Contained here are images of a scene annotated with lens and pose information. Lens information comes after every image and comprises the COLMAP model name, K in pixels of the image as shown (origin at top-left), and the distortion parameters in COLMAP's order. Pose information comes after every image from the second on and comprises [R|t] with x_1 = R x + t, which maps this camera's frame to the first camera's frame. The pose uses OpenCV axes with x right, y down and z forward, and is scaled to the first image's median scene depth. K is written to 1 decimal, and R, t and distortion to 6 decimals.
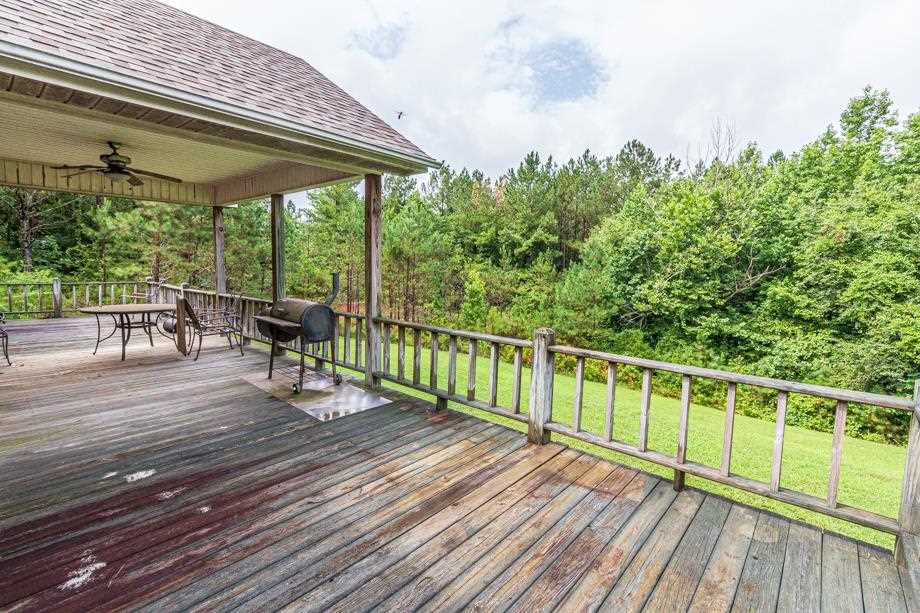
lens RADIAL K [[418.9, 0, 460.0], [0, 418.9, 306.5], [0, 0, 1]] dist [-0.001698, 0.000340]
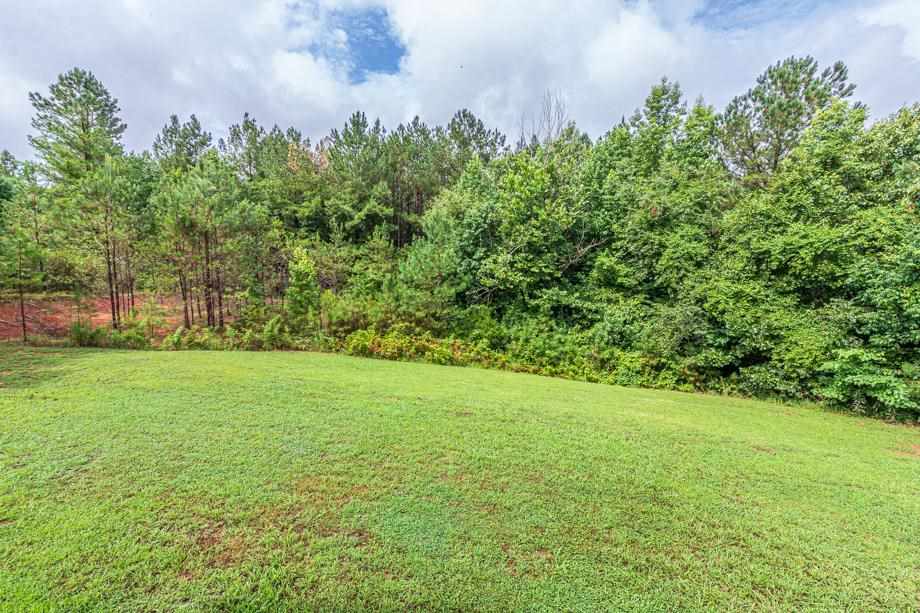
lens RADIAL K [[418.9, 0, 460.0], [0, 418.9, 306.5], [0, 0, 1]] dist [-0.001698, 0.000340]
pose [[0.917724, -0.073014, 0.390450, -0.008386], [0.050573, 0.996439, 0.067465, -0.011240], [-0.393986, -0.042168, 0.918149, 0.128139]]
